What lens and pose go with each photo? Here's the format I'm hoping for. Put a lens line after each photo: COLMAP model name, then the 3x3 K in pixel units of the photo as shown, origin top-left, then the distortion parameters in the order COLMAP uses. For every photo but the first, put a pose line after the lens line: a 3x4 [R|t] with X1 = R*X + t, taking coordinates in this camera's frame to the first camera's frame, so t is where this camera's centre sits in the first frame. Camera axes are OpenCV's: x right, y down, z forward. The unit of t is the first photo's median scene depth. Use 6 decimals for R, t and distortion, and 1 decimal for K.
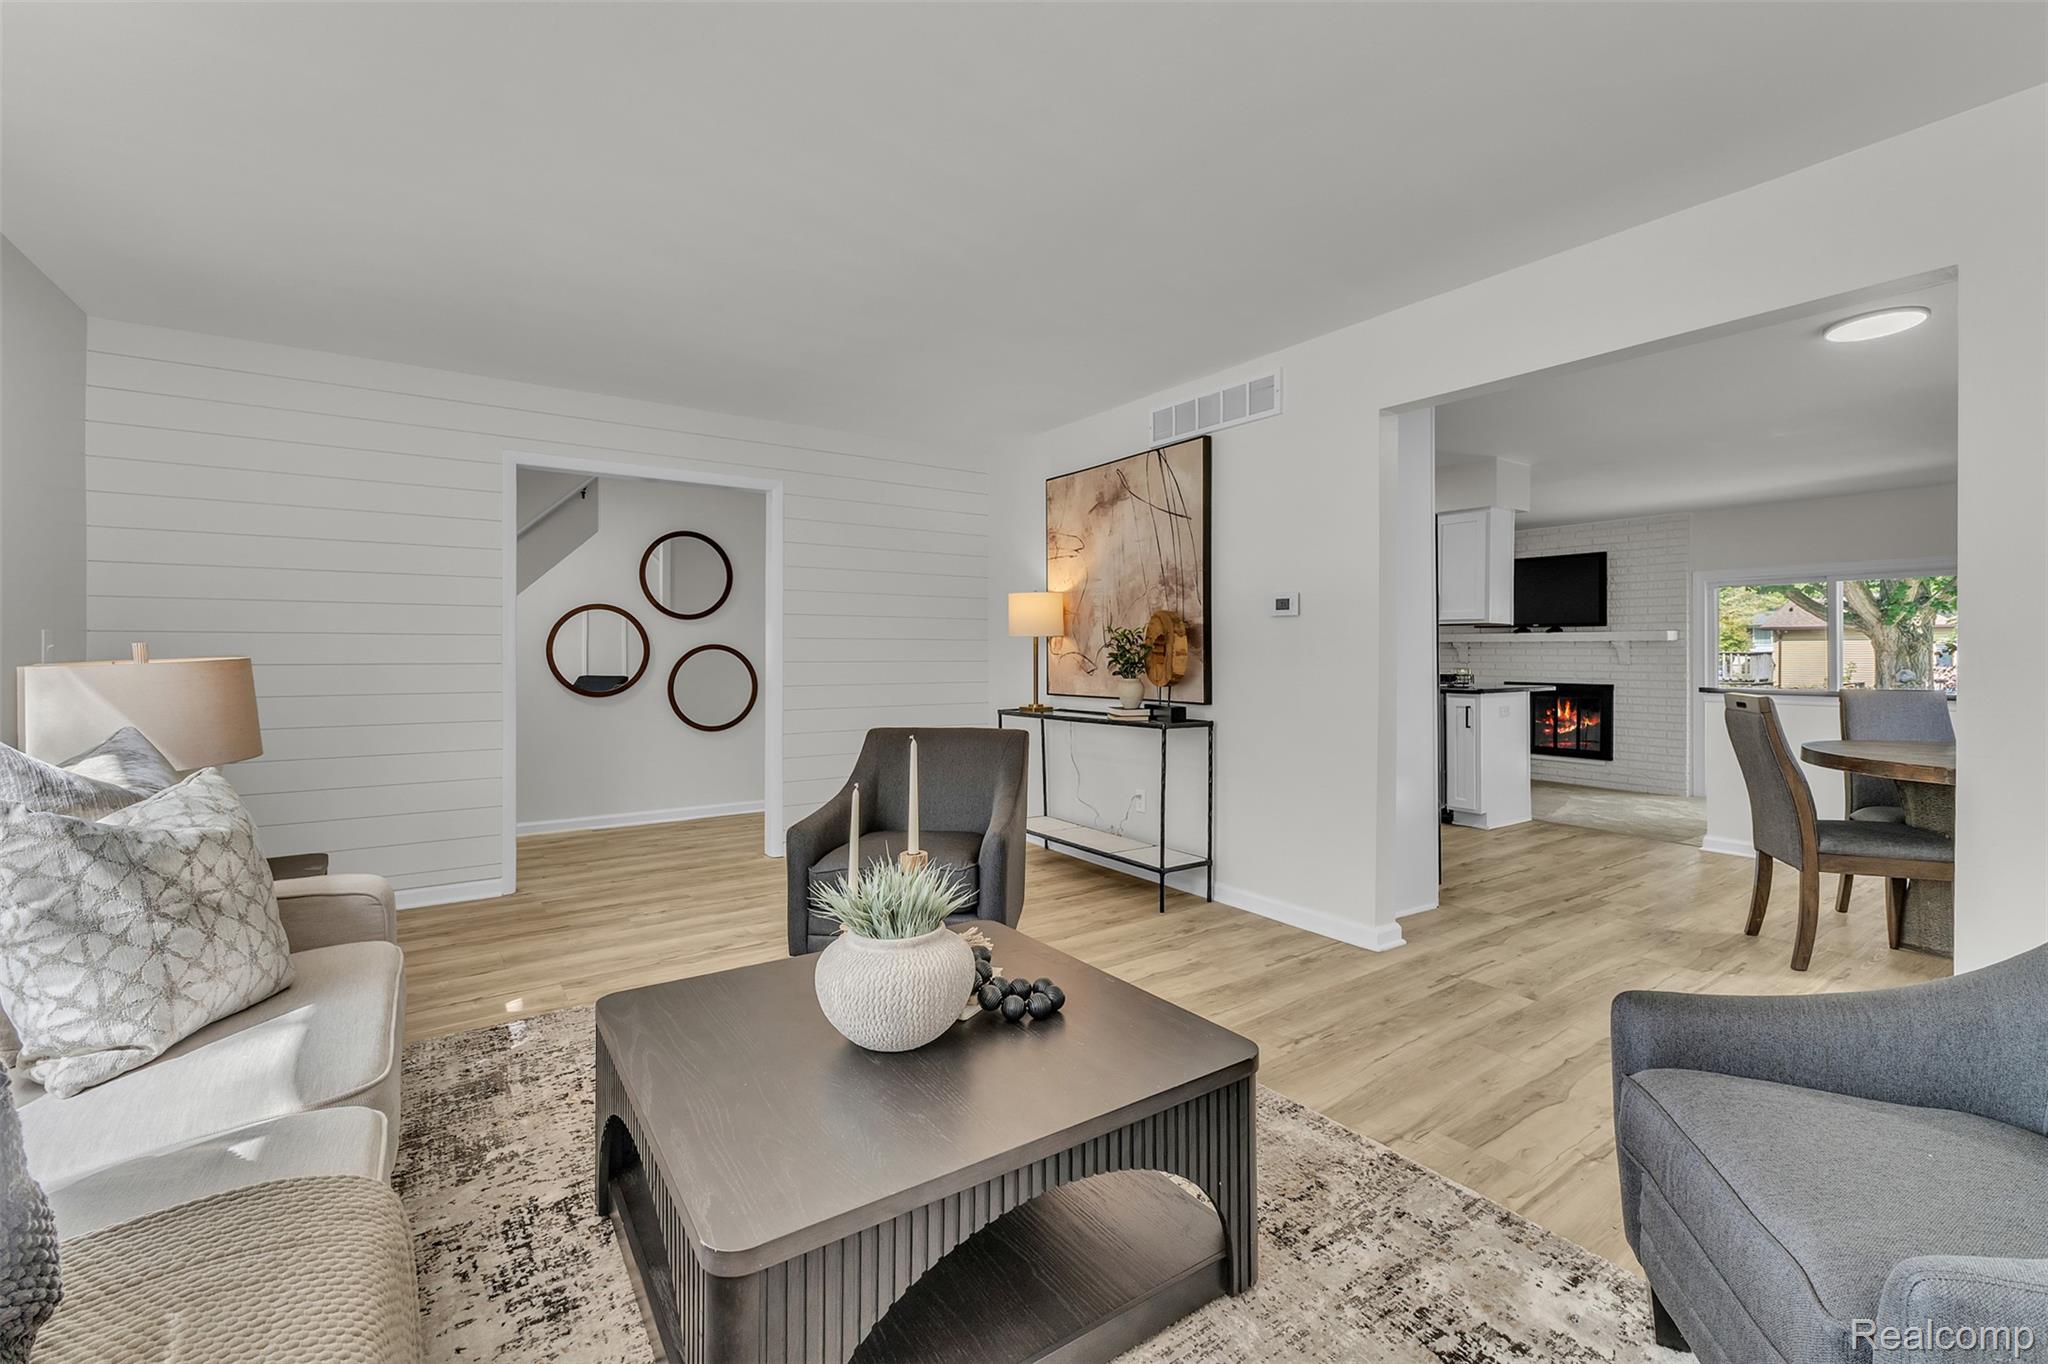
lens RADIAL K [[886.8, 0, 1029.6], [0, 886.8, 641.6], [0, 0, 1]] dist [0.009512, -0.002669]
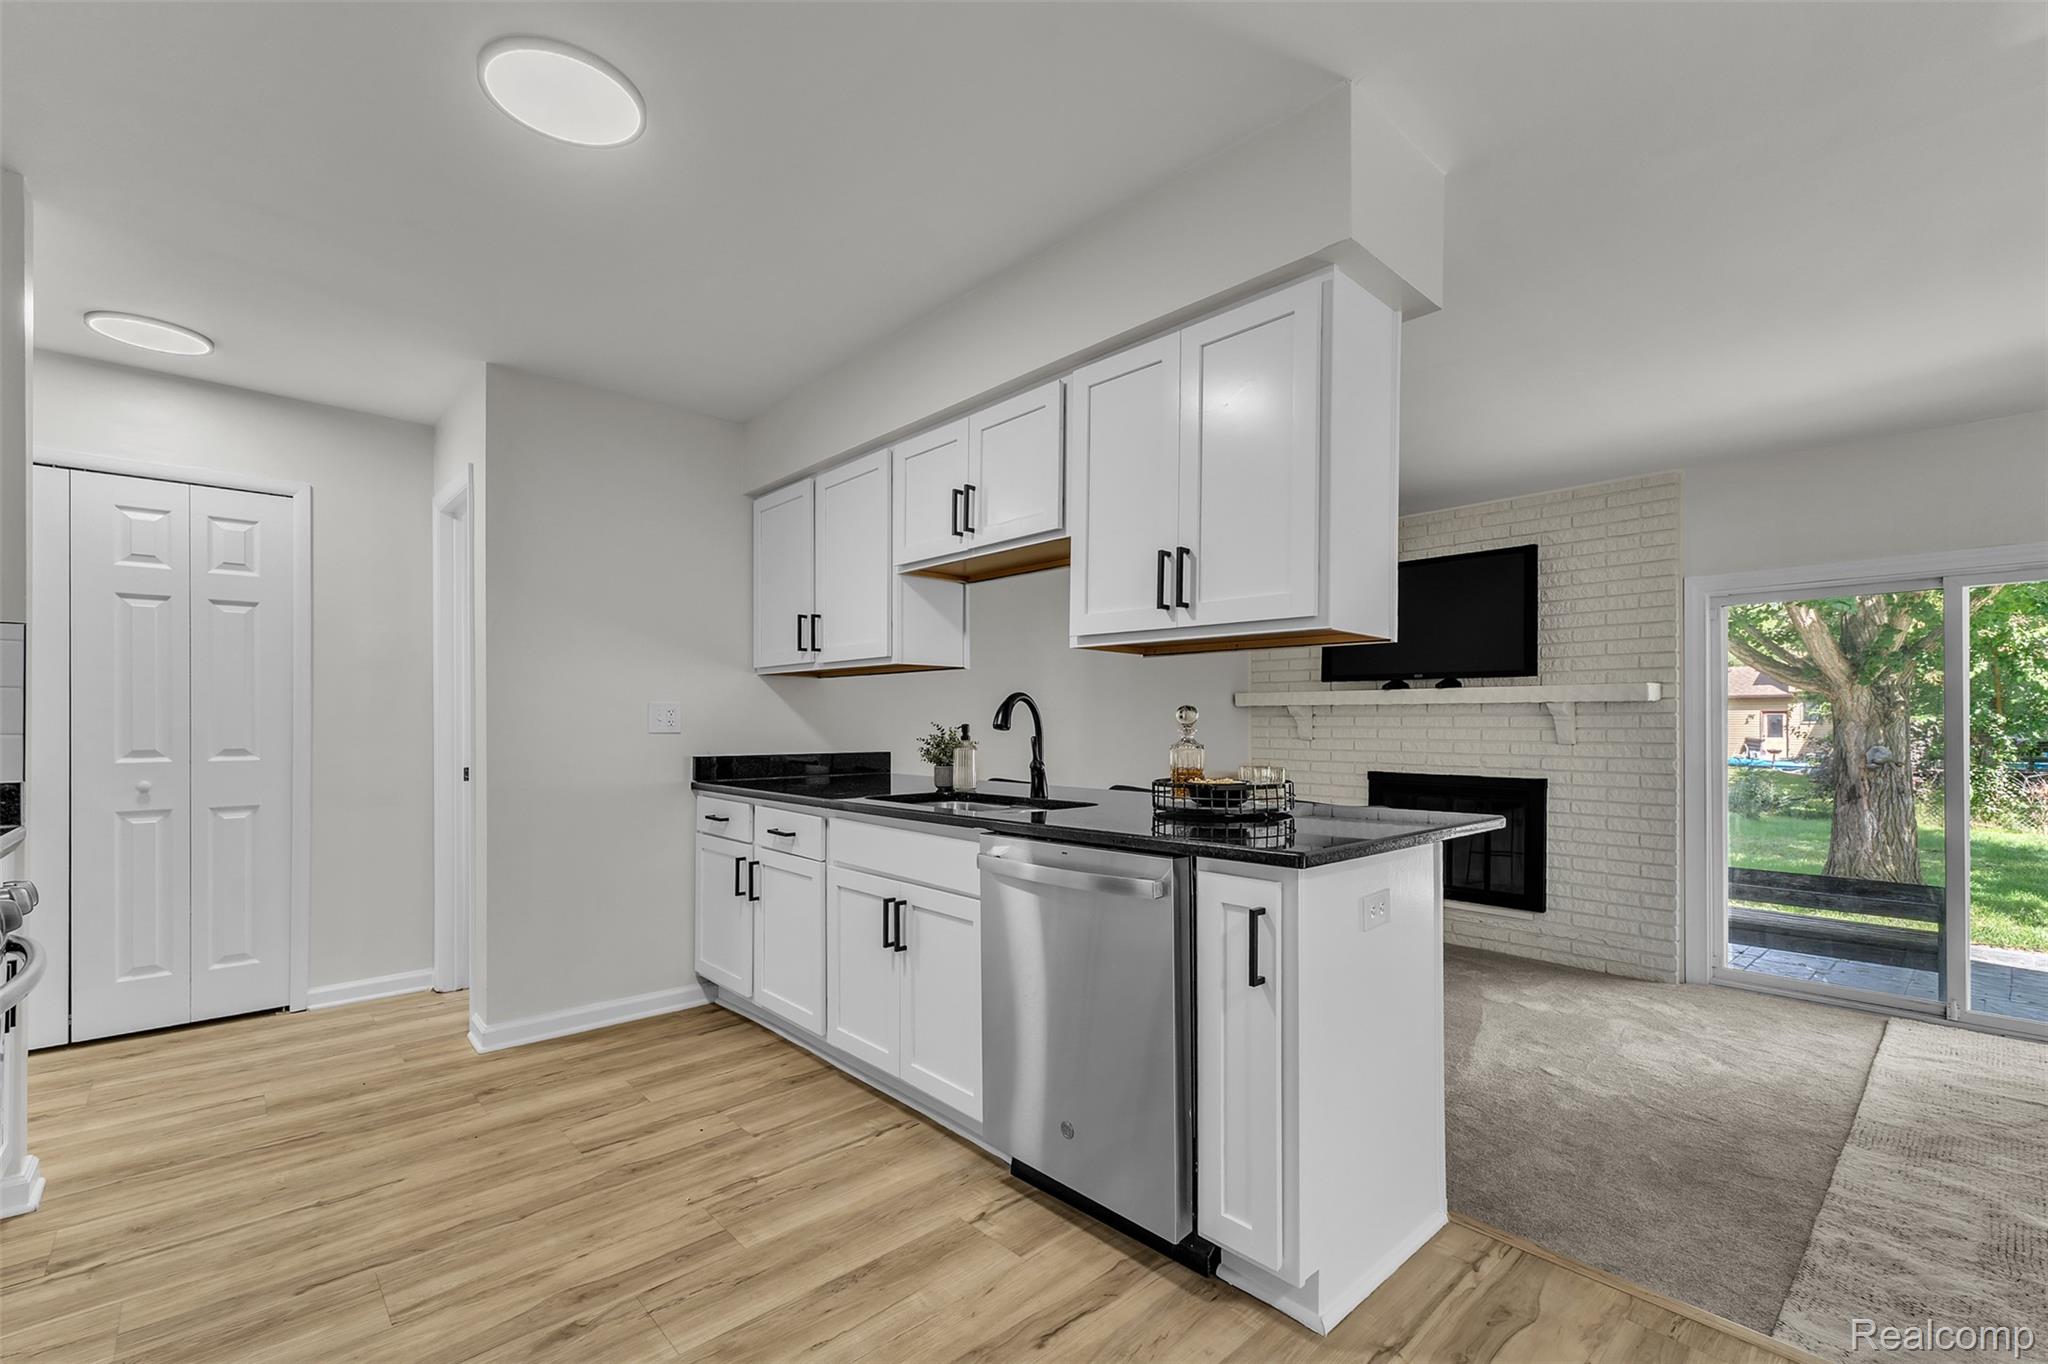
lens RADIAL K [[886.8, 0, 1049.3], [0, 886.8, 721.9], [0, 0, 1]] dist [0.009512, -0.002669]
pose [[0.988759, -0.001402, 0.149509, 0.258052], [0.000232, 0.999969, 0.007845, 0.007283], [-0.149515, -0.007722, 0.988729, 0.489409]]
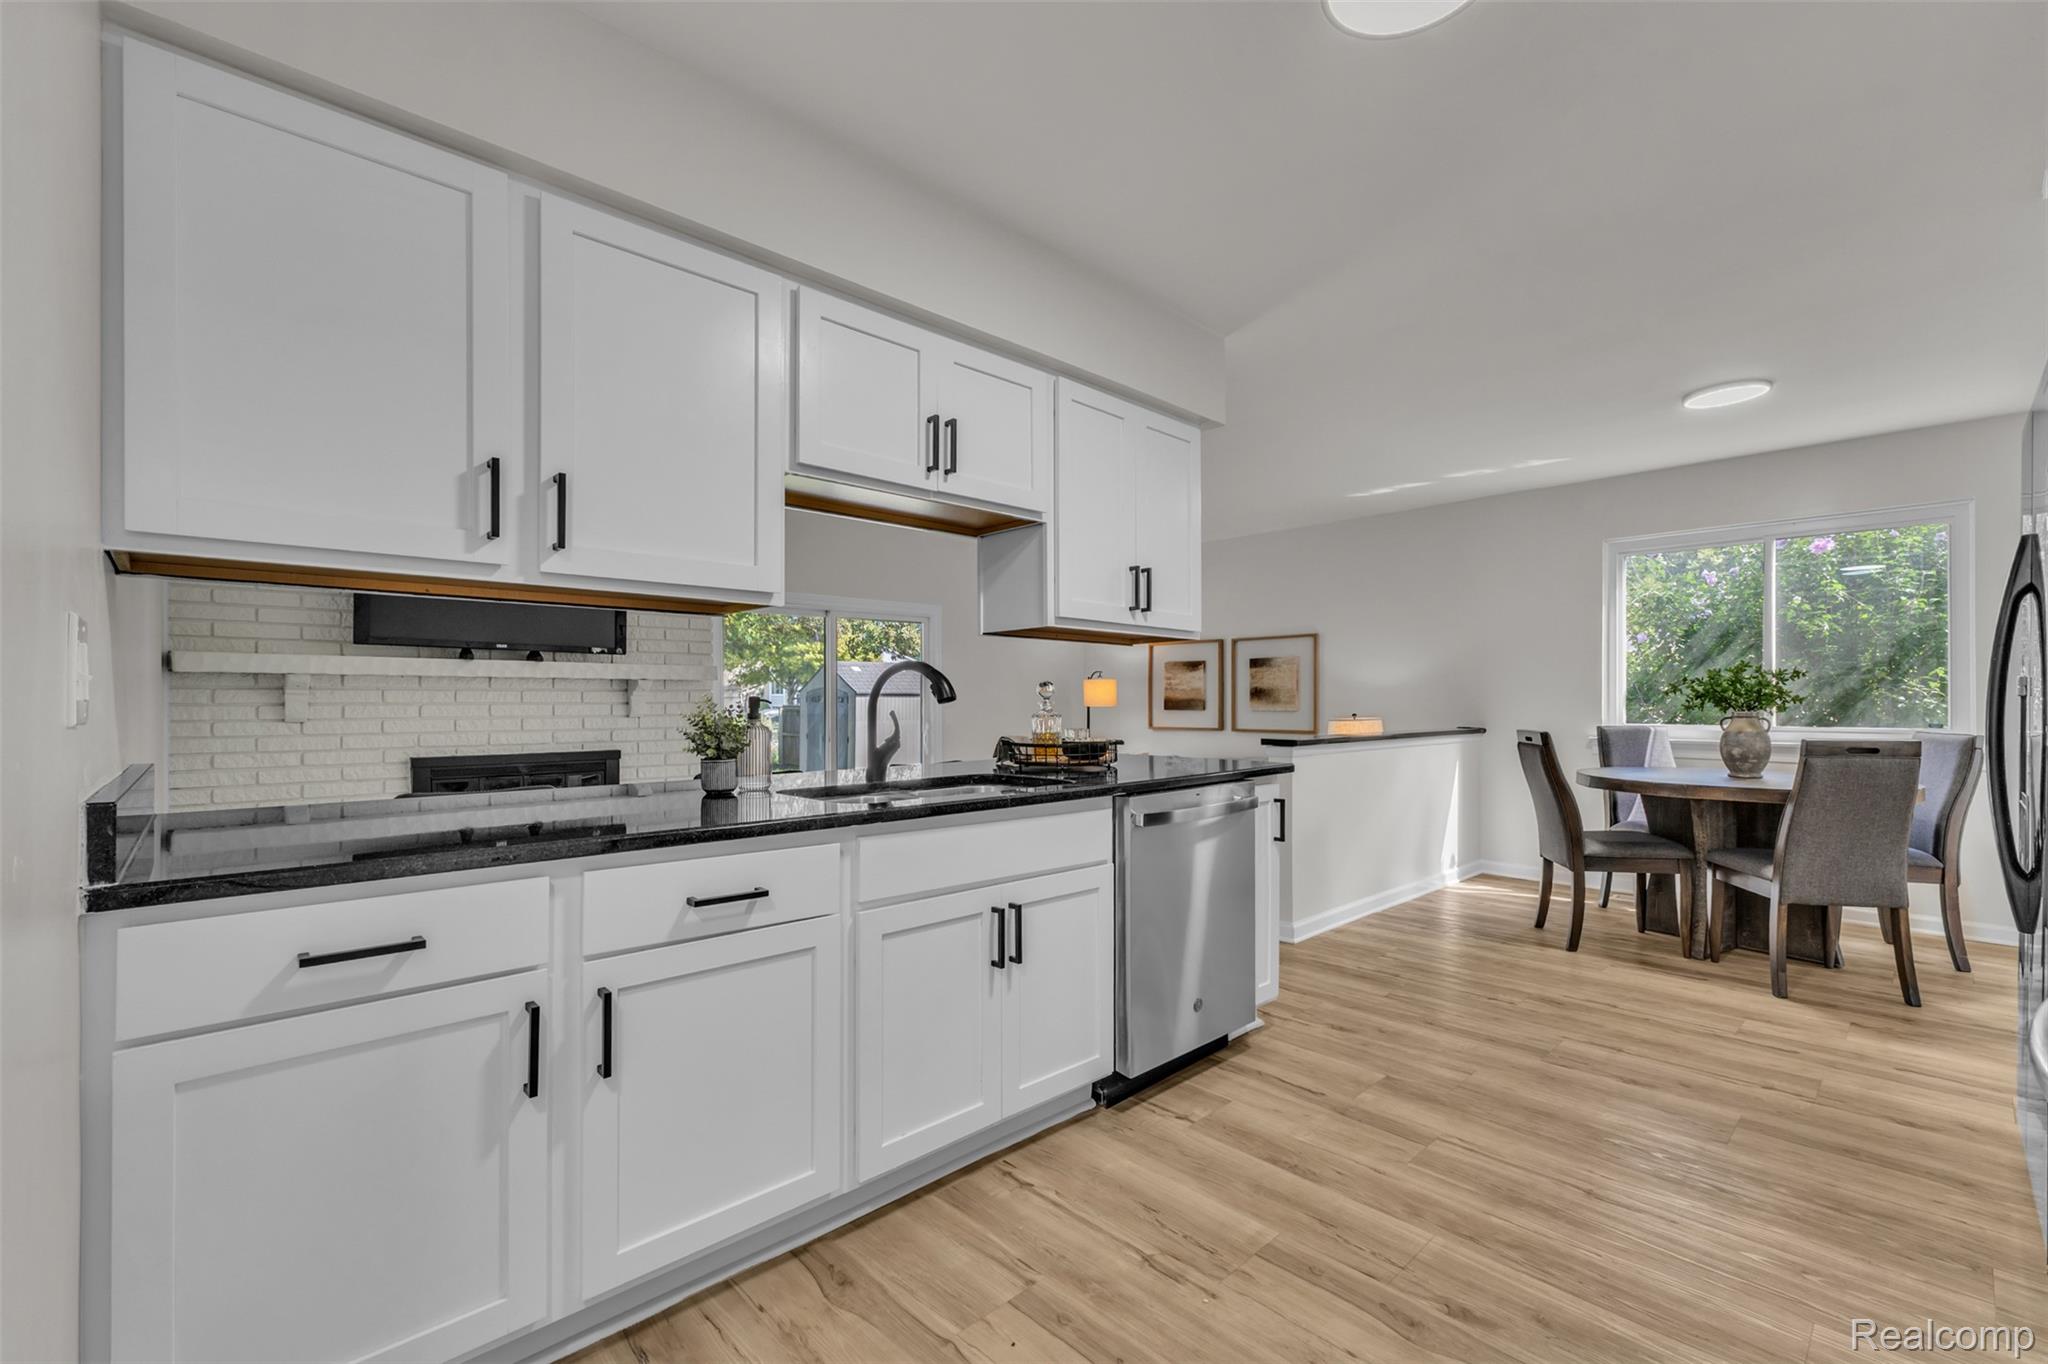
lens RADIAL K [[886.8, 0, 1019.8], [0, 886.8, 698.4], [0, 0, 1]] dist [0.009512, -0.002669]
pose [[-0.152082, -0.001051, 0.988367, 0.000897], [-0.006563, 0.999978, 0.000053, 0.010941], [-0.988346, -0.006478, -0.152086, 0.830404]]
